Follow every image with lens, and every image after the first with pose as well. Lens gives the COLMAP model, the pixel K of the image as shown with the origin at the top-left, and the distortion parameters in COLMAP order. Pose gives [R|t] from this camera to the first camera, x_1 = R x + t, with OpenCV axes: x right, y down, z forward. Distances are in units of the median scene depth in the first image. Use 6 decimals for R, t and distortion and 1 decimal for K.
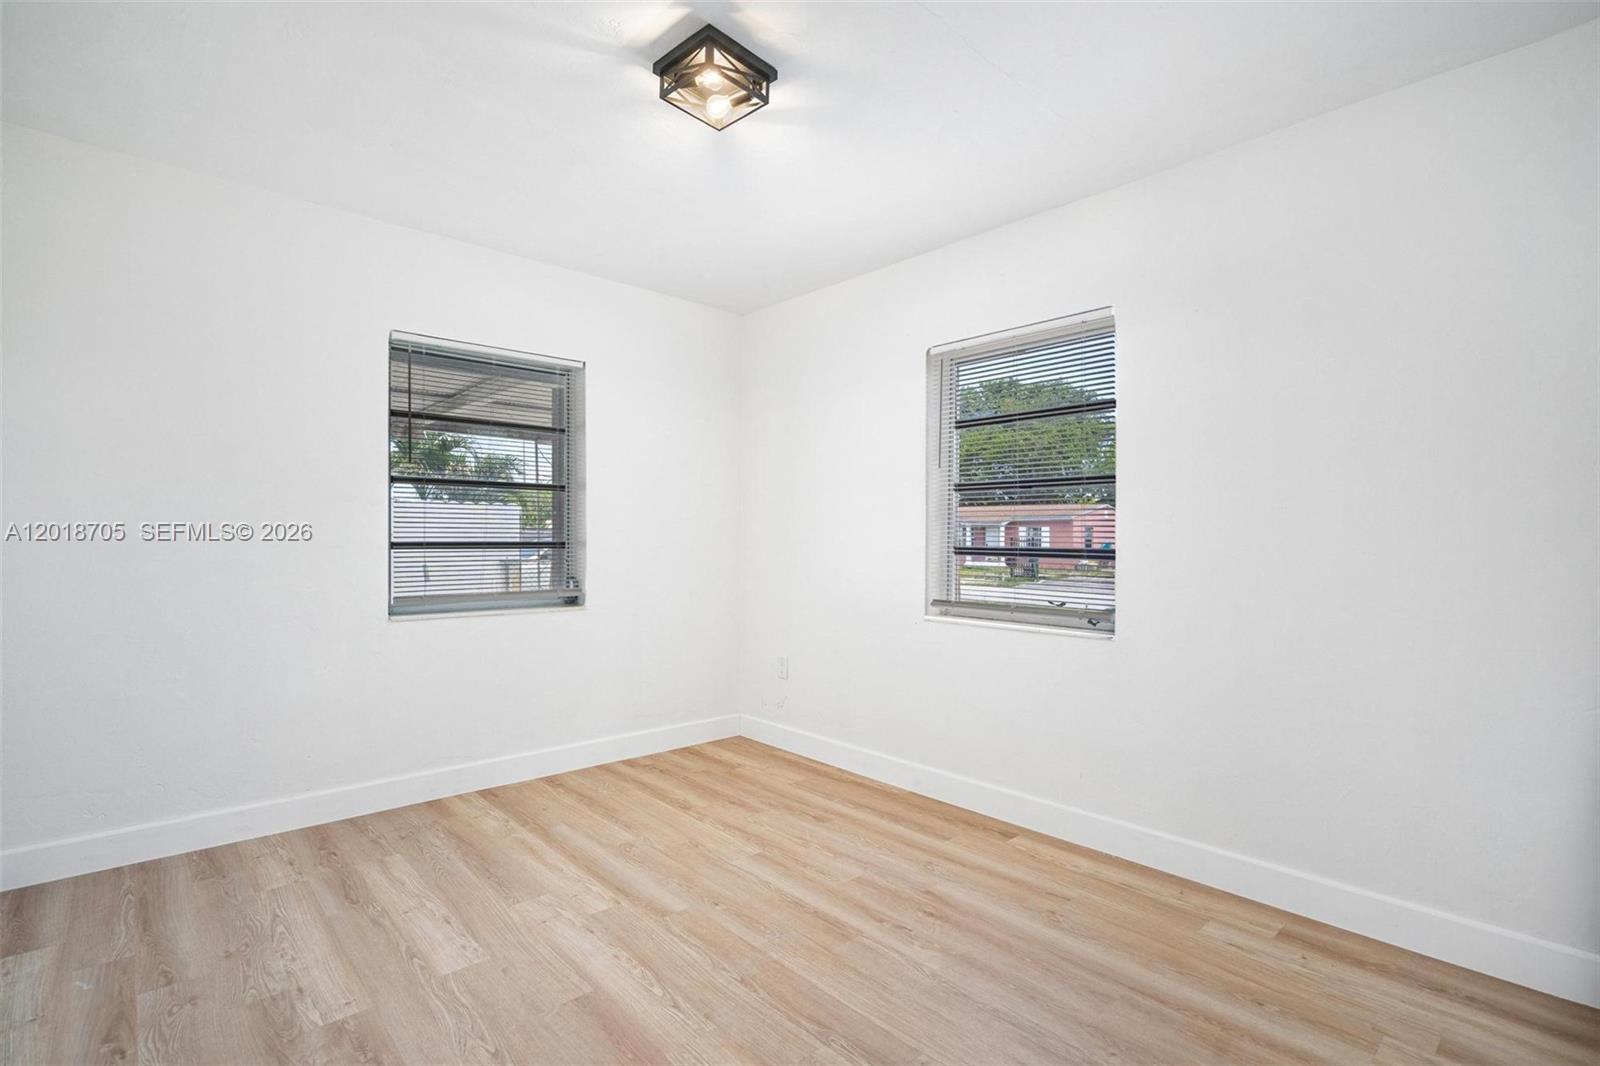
lens RADIAL K [[739.1, 0, 801.2], [0, 739.1, 535.4], [0, 0, 1]] dist [0.002286, 0.000071]
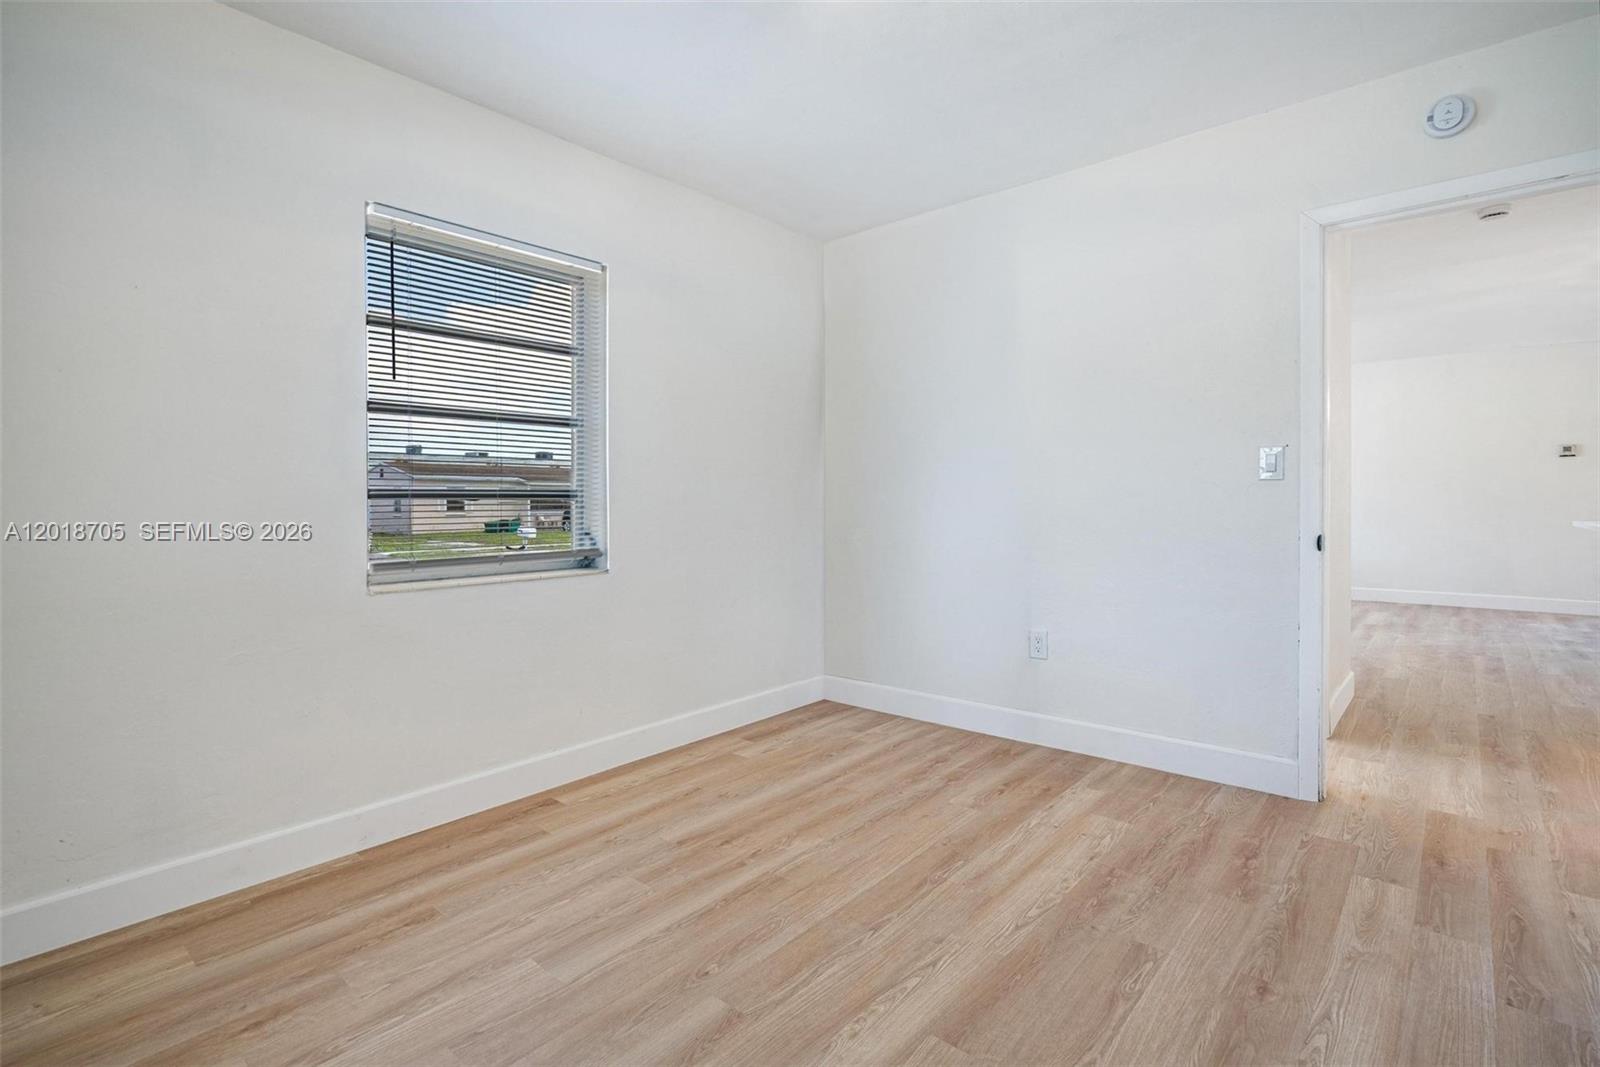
lens RADIAL K [[739.1, 0, 800.4], [0, 739.1, 527.1], [0, 0, 1]] dist [0.002286, 0.000071]
pose [[-0.098133, -0.039848, 0.994375, -0.785701], [0.001006, 0.999194, 0.040140, 0.025277], [-0.995173, 0.004939, -0.098013, 0.917837]]
